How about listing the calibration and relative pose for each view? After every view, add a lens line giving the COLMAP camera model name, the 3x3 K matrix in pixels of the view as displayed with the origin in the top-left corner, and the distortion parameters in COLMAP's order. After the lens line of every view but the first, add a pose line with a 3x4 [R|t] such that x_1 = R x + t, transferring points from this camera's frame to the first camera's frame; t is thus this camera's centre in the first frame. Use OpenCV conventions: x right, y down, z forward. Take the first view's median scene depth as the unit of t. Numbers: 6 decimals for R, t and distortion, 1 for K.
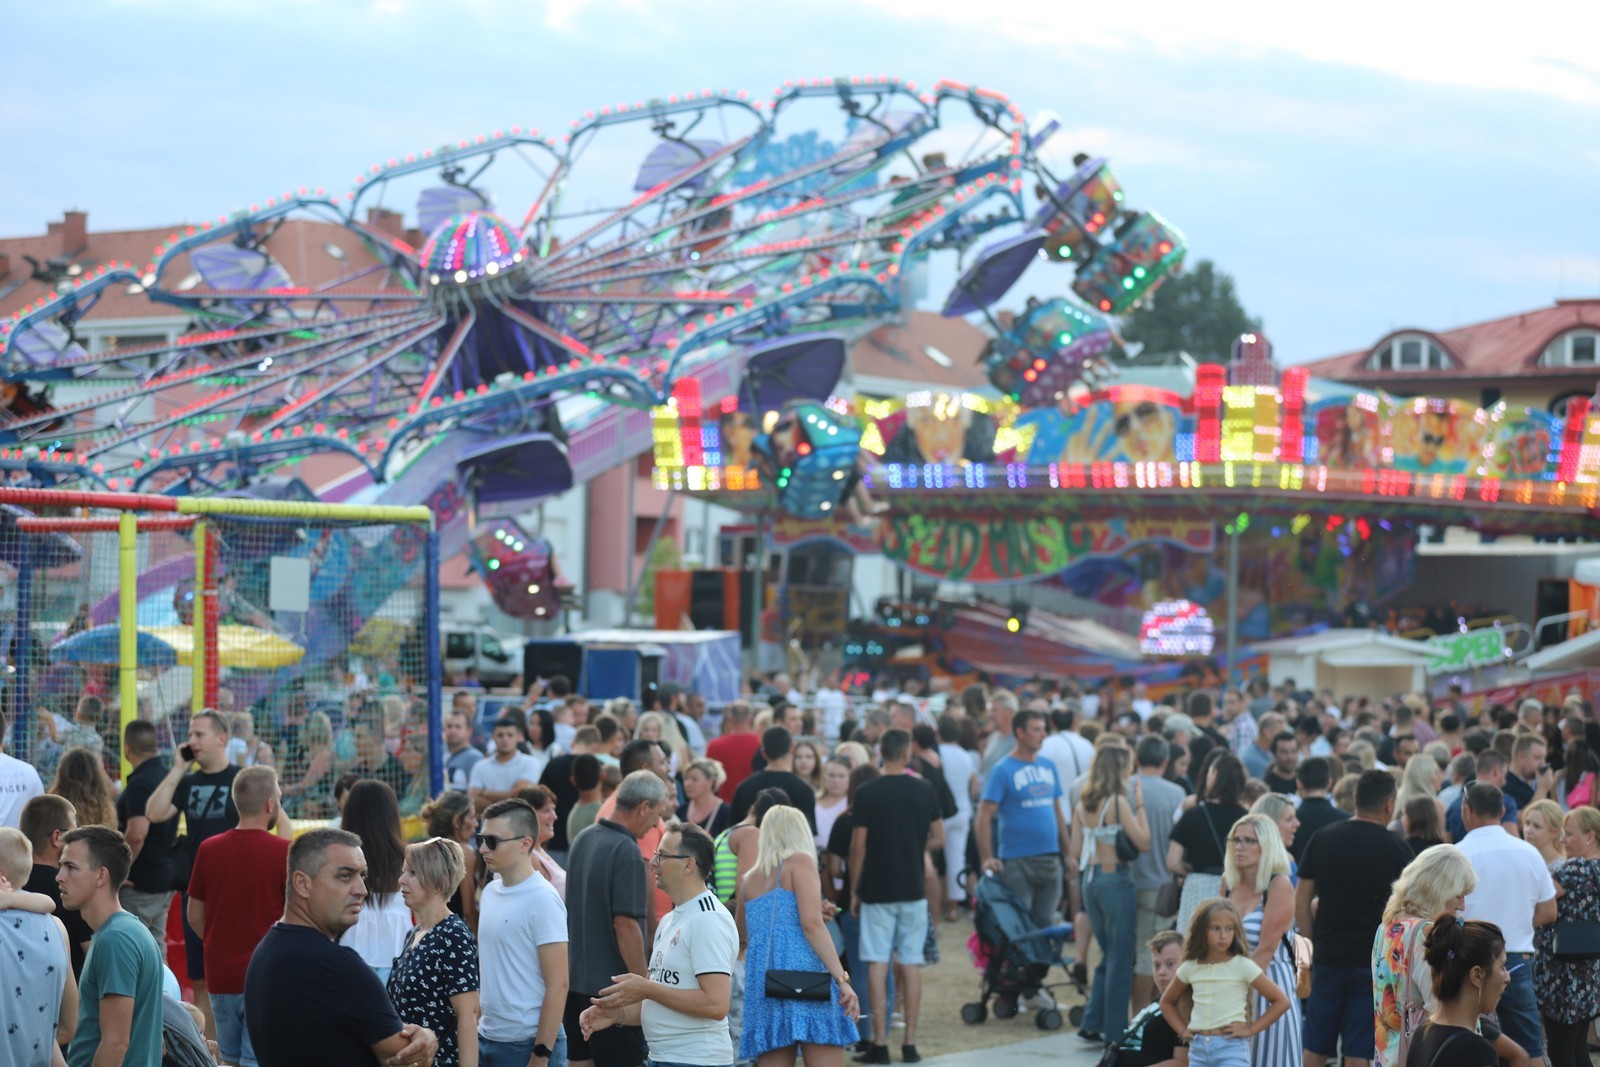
lens RADIAL K [[4141.0, 0, 805.1], [0, 4141.0, 530.8], [0, 0, 1]] dist [-0.188384, 0.000000]
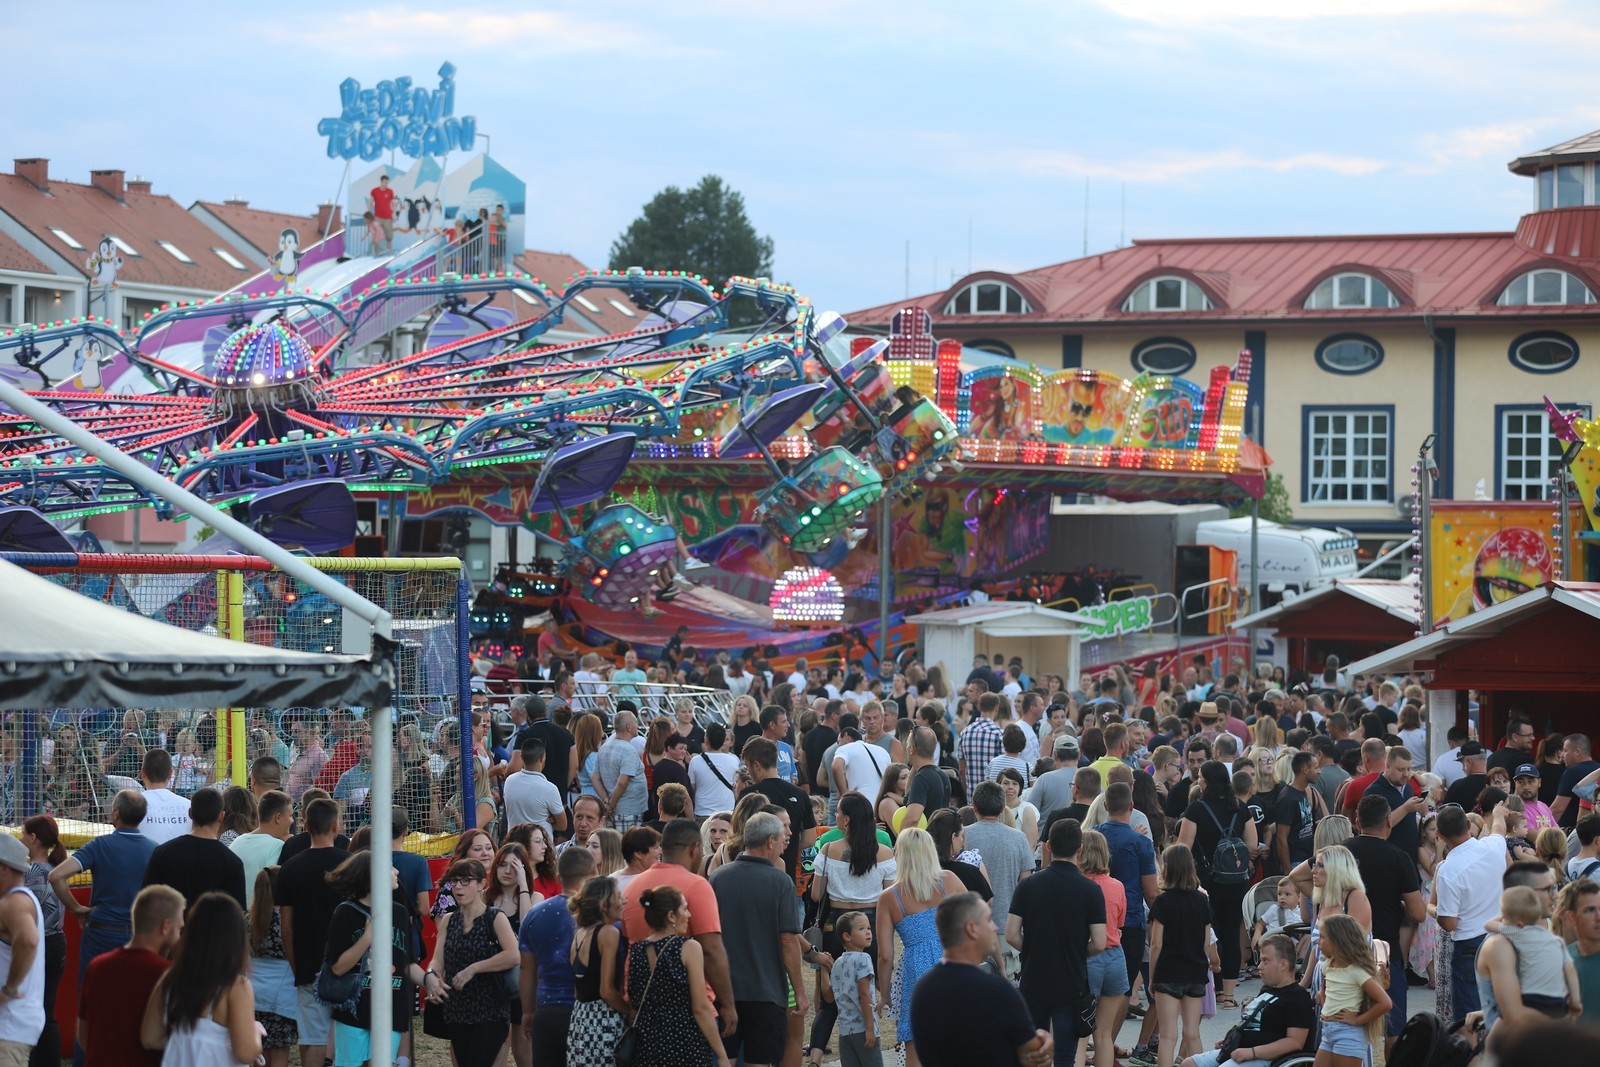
lens RADIAL K [[4646.6, 0, 799.3], [0, 4646.6, 529.1], [0, 0, 1]] dist [-0.105356, 0.000000]
pose [[0.989957, -0.006717, 0.141207, -0.073804], [0.003868, 0.999784, 0.020440, -0.016031], [-0.141314, -0.019689, 0.989769, -0.106390]]
